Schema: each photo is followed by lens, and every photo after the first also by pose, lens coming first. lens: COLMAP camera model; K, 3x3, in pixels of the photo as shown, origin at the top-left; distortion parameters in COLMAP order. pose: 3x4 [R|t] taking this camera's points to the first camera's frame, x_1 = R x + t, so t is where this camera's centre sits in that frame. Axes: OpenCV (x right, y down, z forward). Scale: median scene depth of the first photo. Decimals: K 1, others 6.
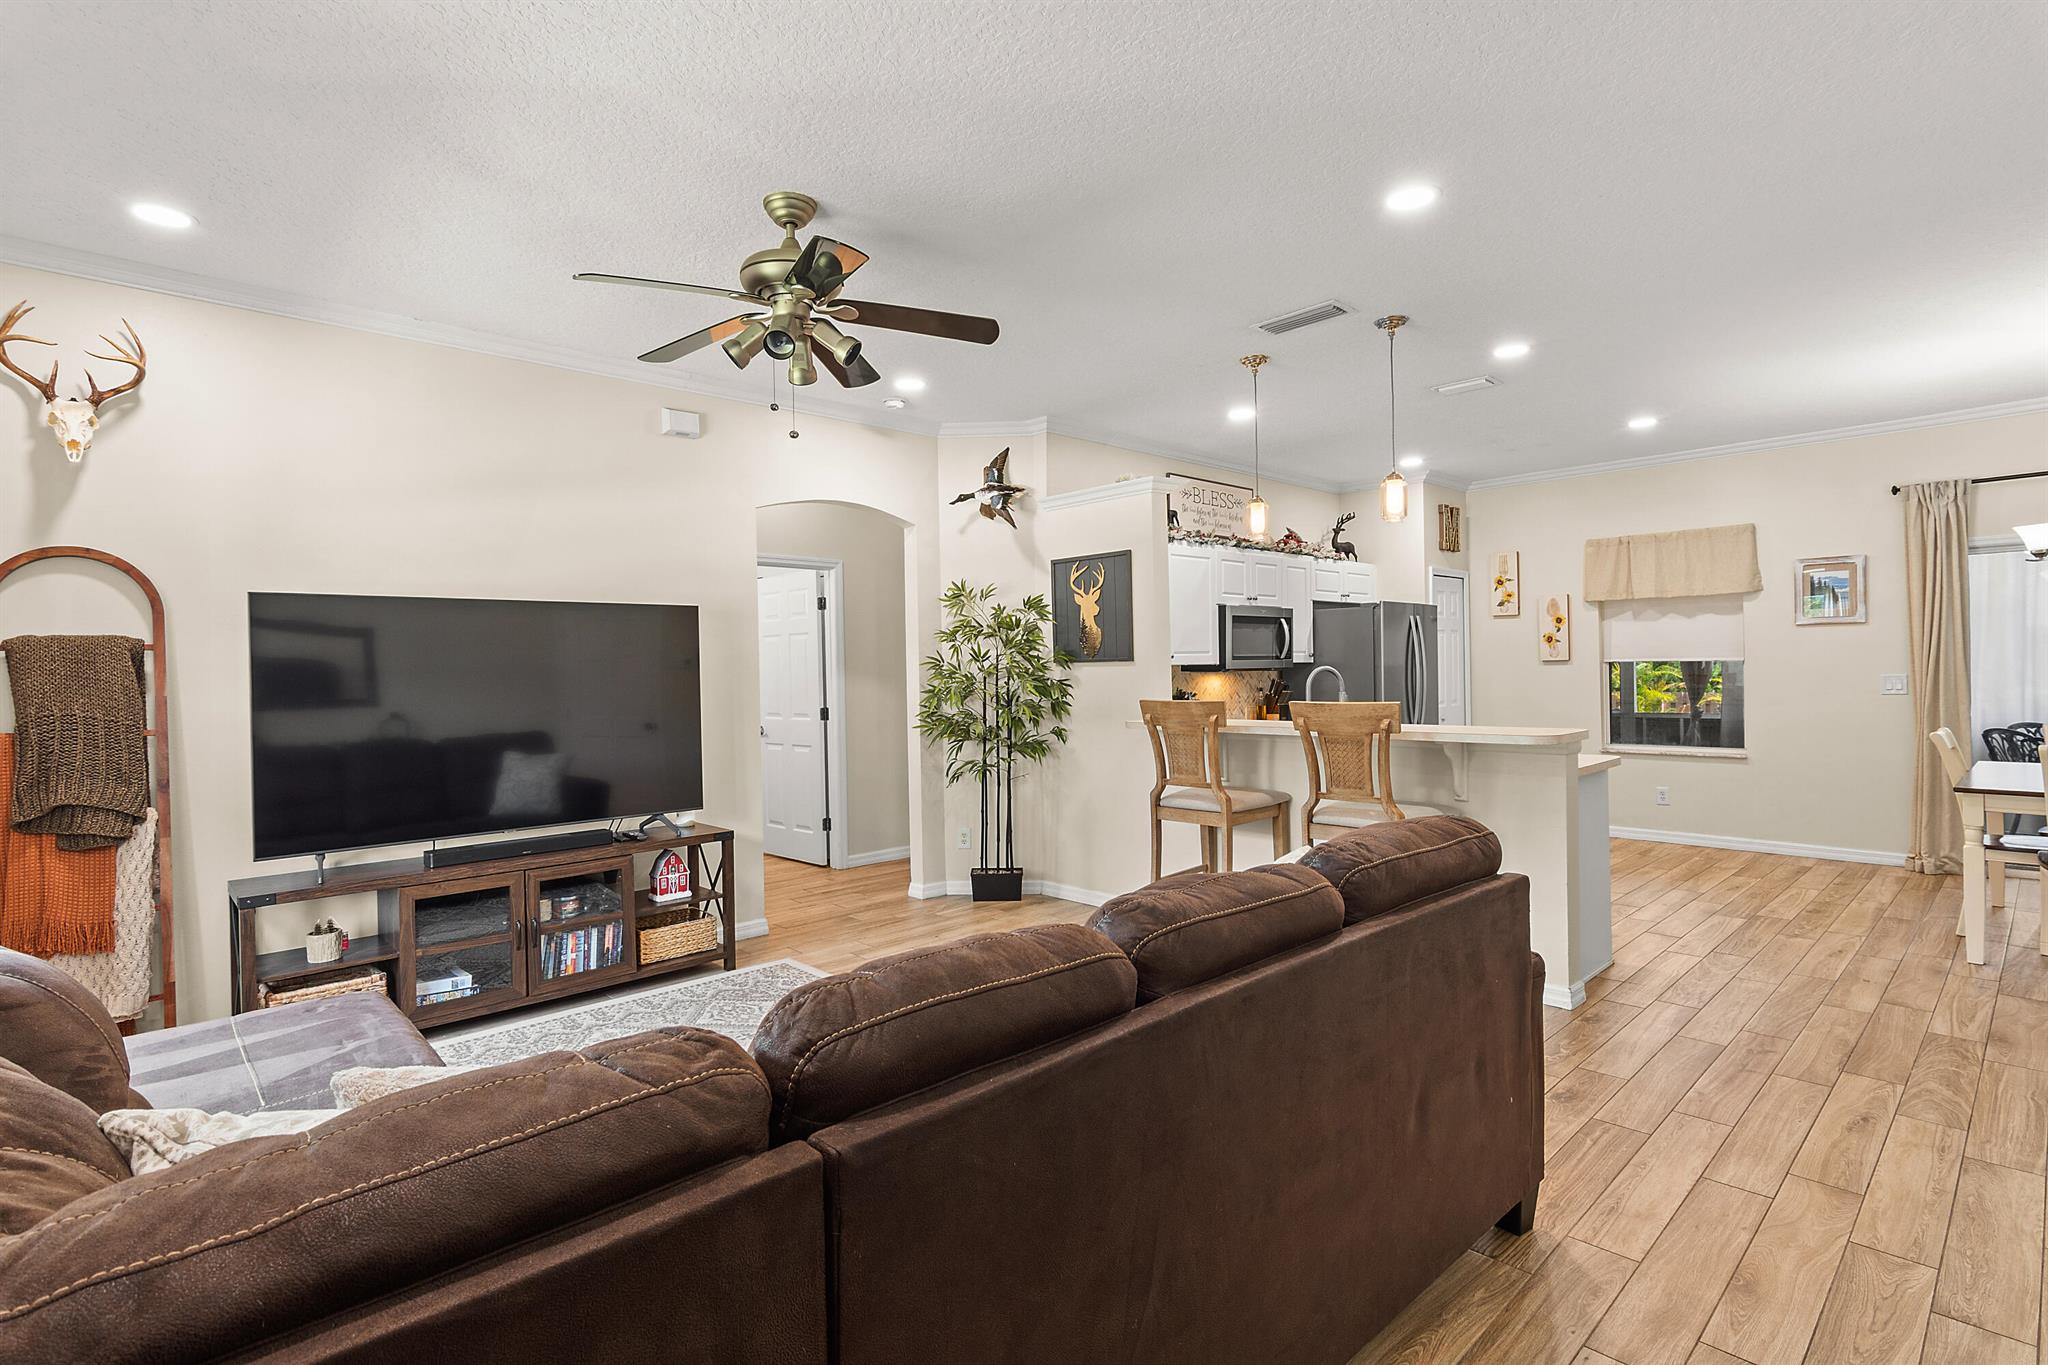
lens RADIAL K [[990.6, 0, 1011.5], [0, 990.6, 669.8], [0, 0, 1]] dist [-0.002235, -0.000329]
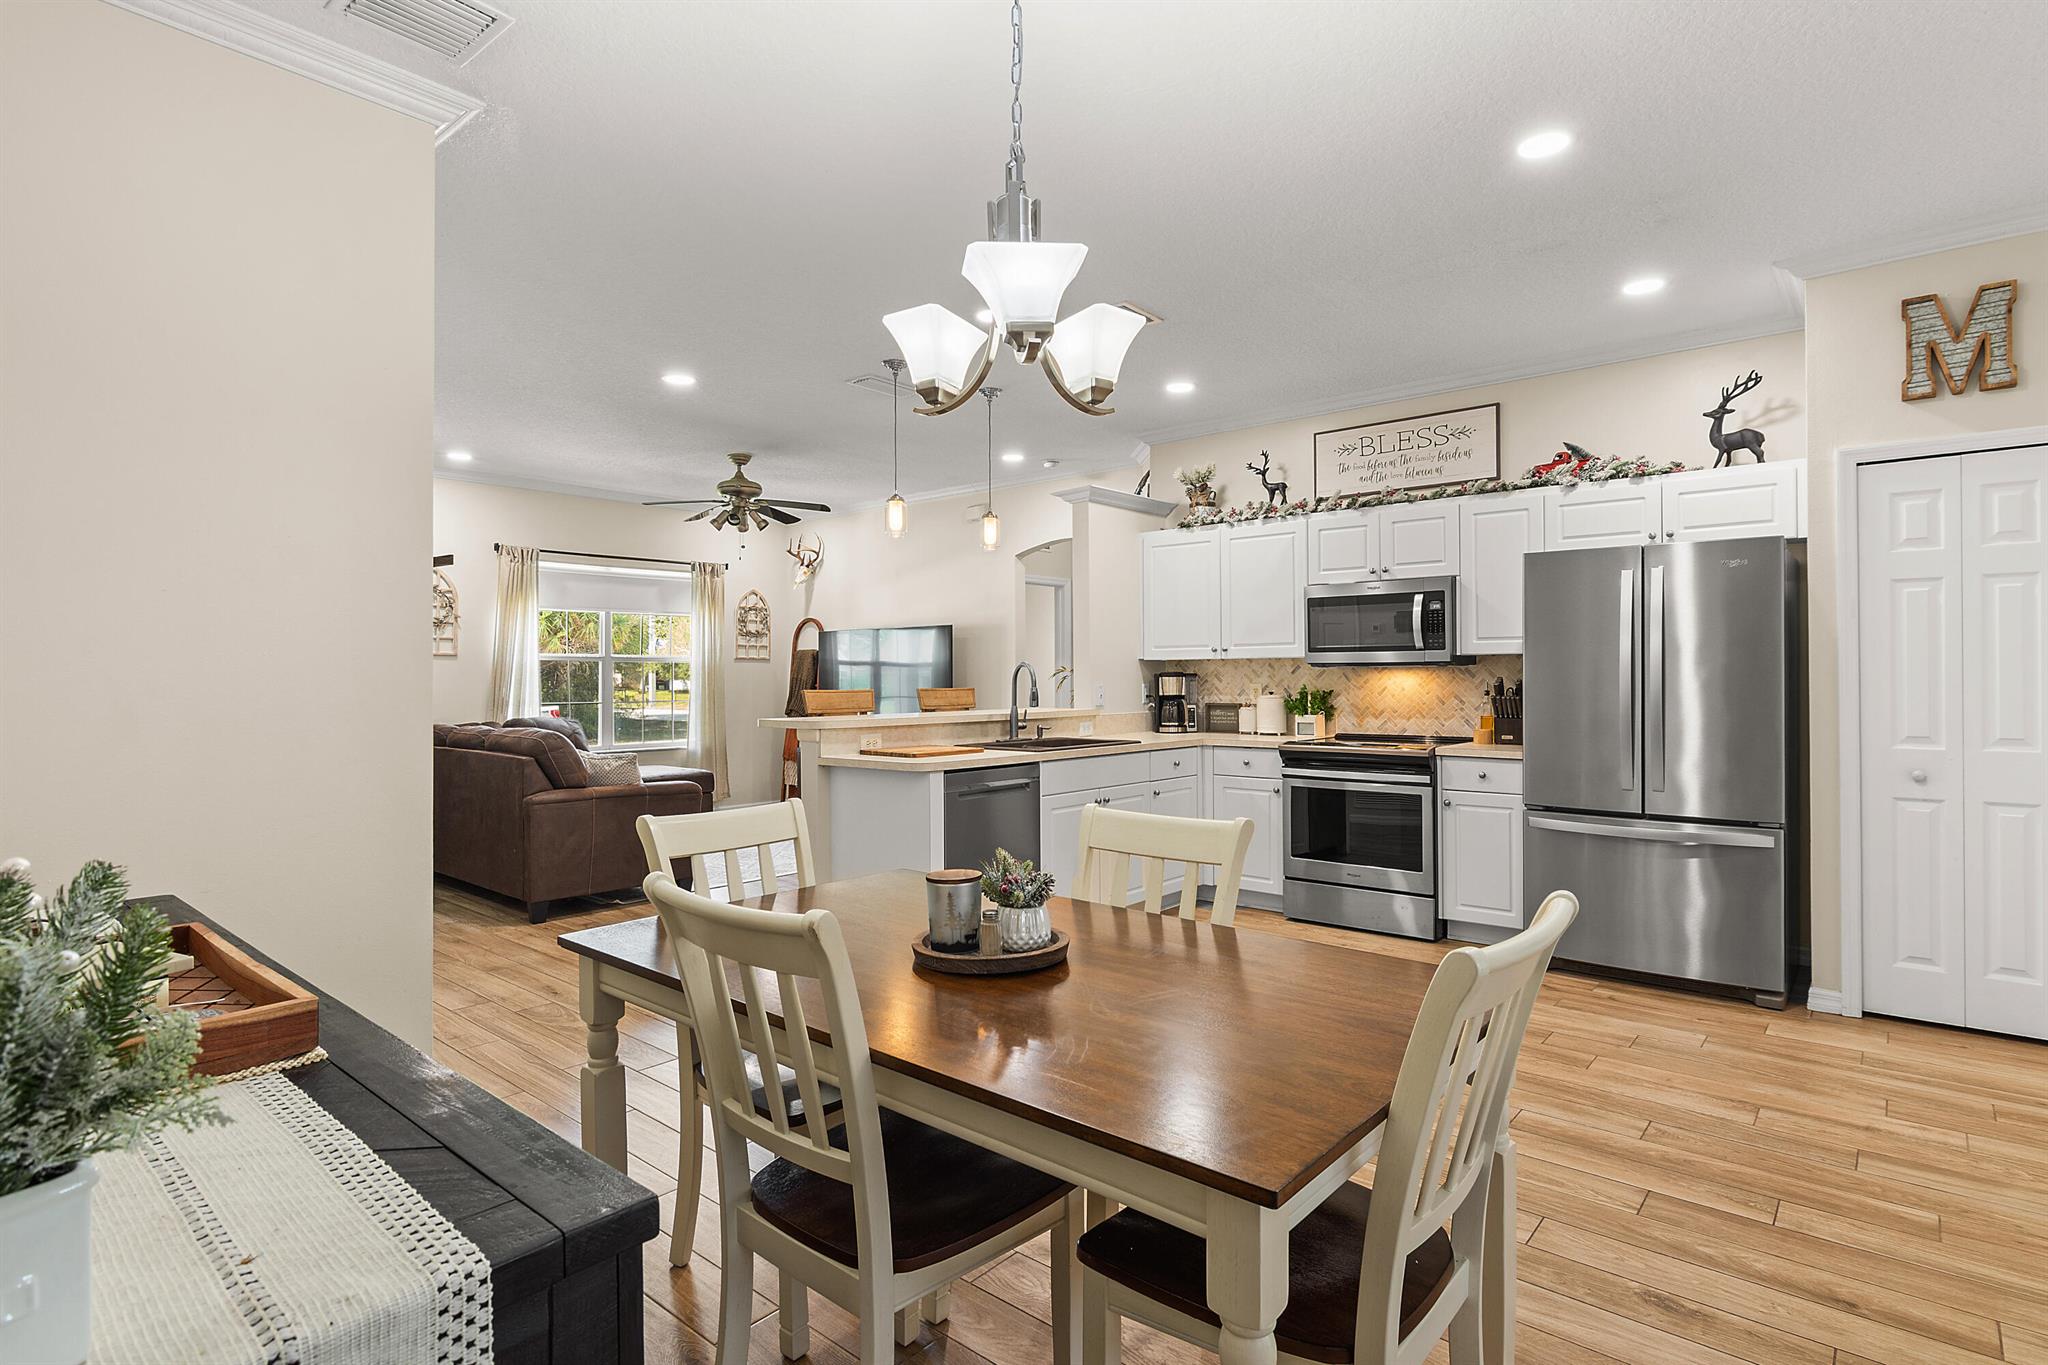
lens RADIAL K [[1034.4, 0, 1006.4], [0, 1034.4, 673.6], [0, 0, 1]] dist [-0.002672, -0.006034]
pose [[0.096228, 0.015788, -0.995234, 1.142764], [0.002170, 0.999868, 0.016072, -0.007240], [0.995357, -0.003706, 0.096181, 0.722884]]
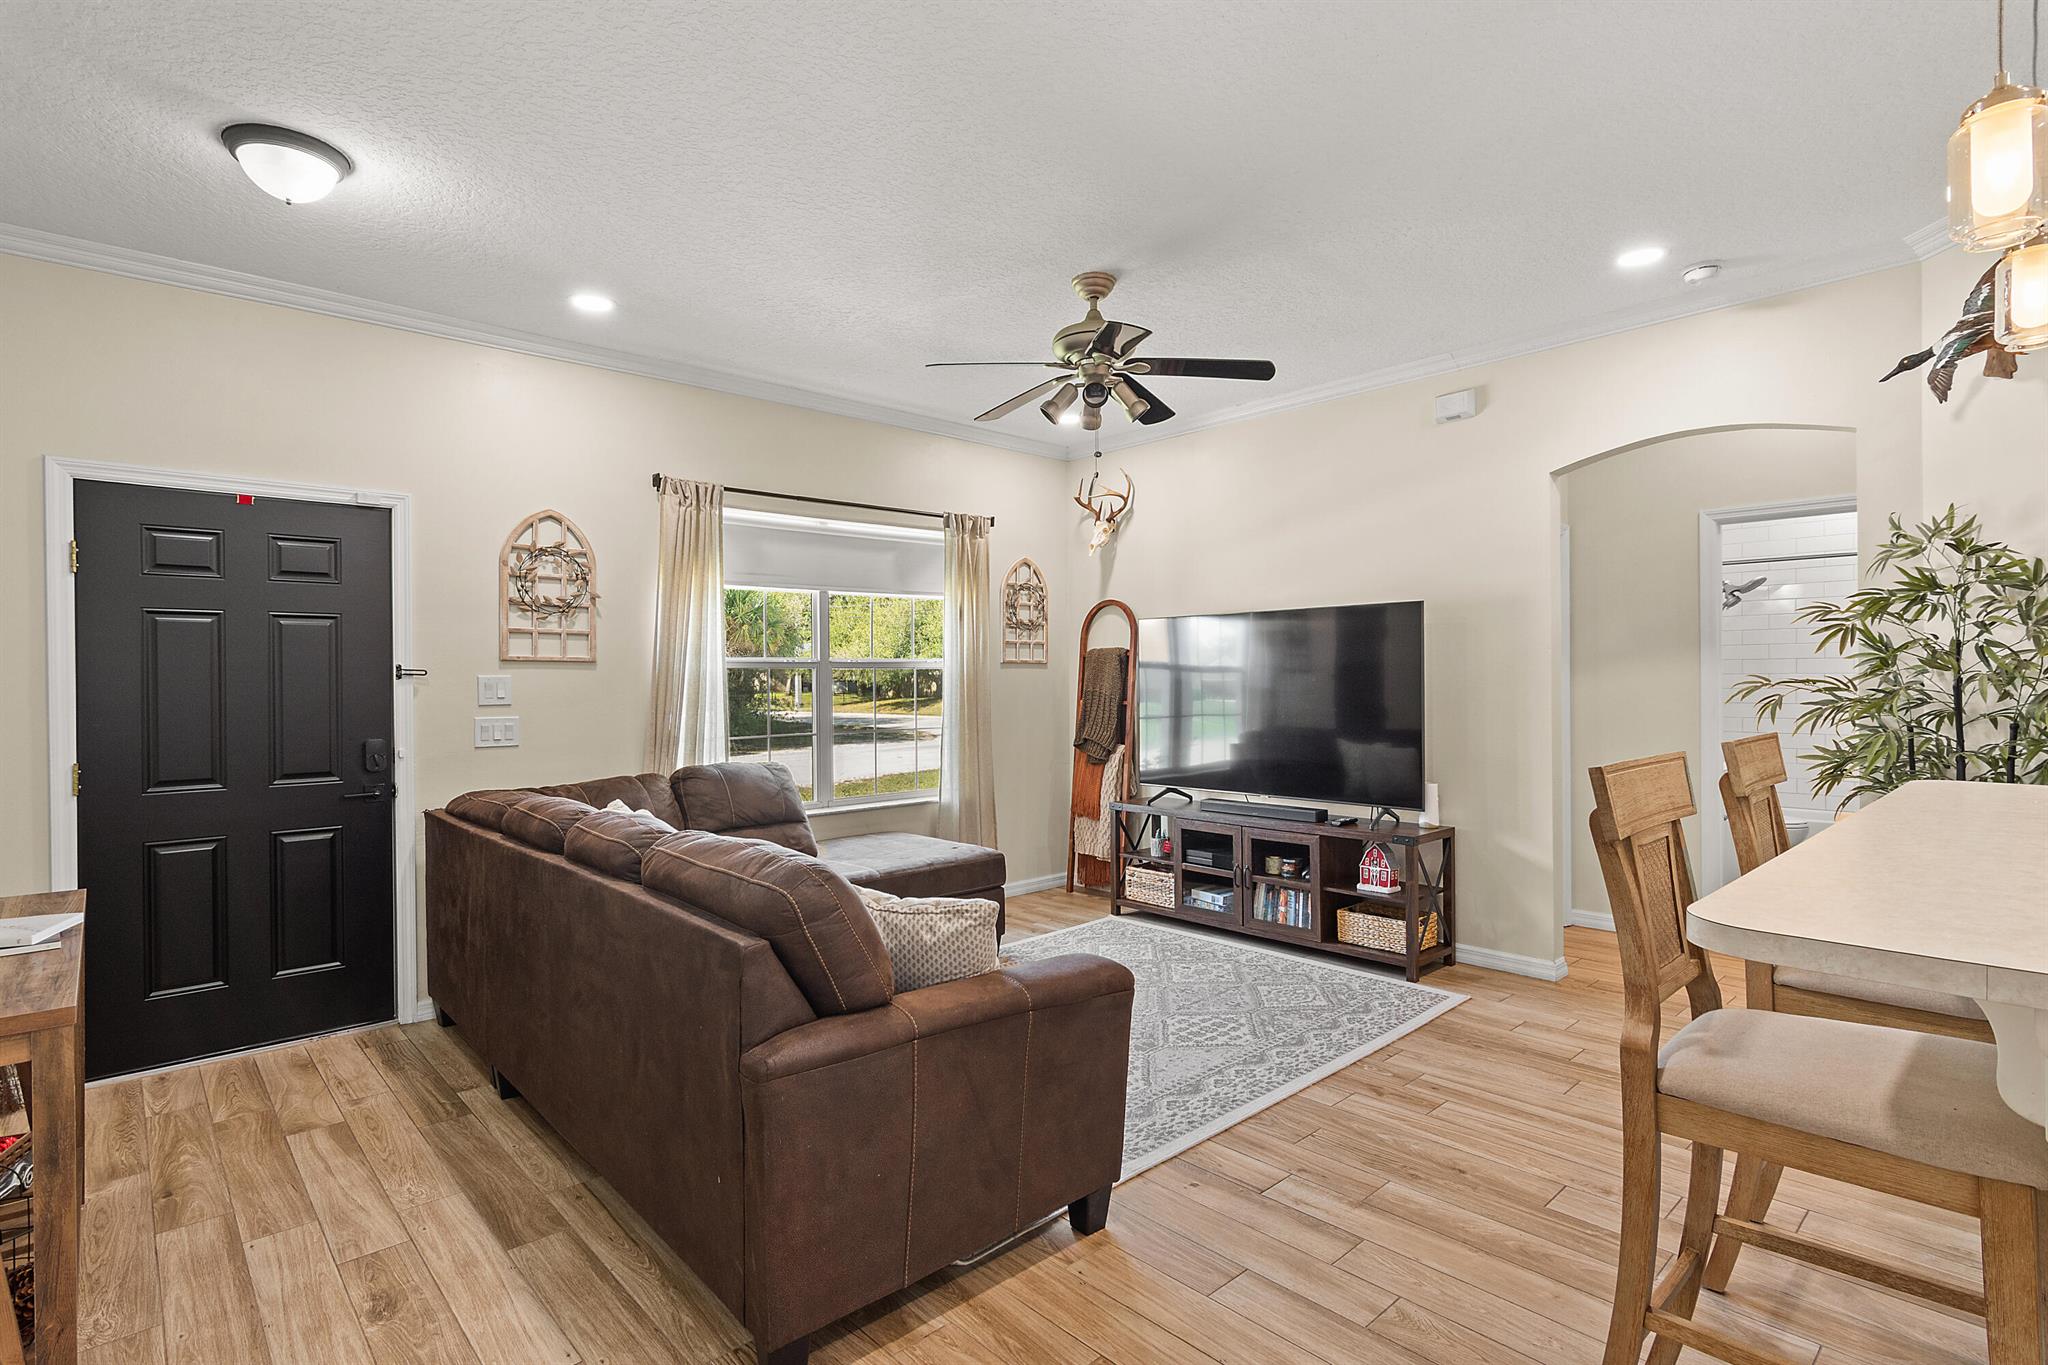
lens RADIAL K [[990.6, 0, 1007.8], [0, 990.6, 684.7], [0, 0, 1]] dist [-0.002235, -0.000329]
pose [[-0.017341, 0.026266, -0.999505, 0.513888], [0.010448, 0.999605, 0.026088, -0.009626], [0.999795, -0.009990, -0.017609, 0.479779]]
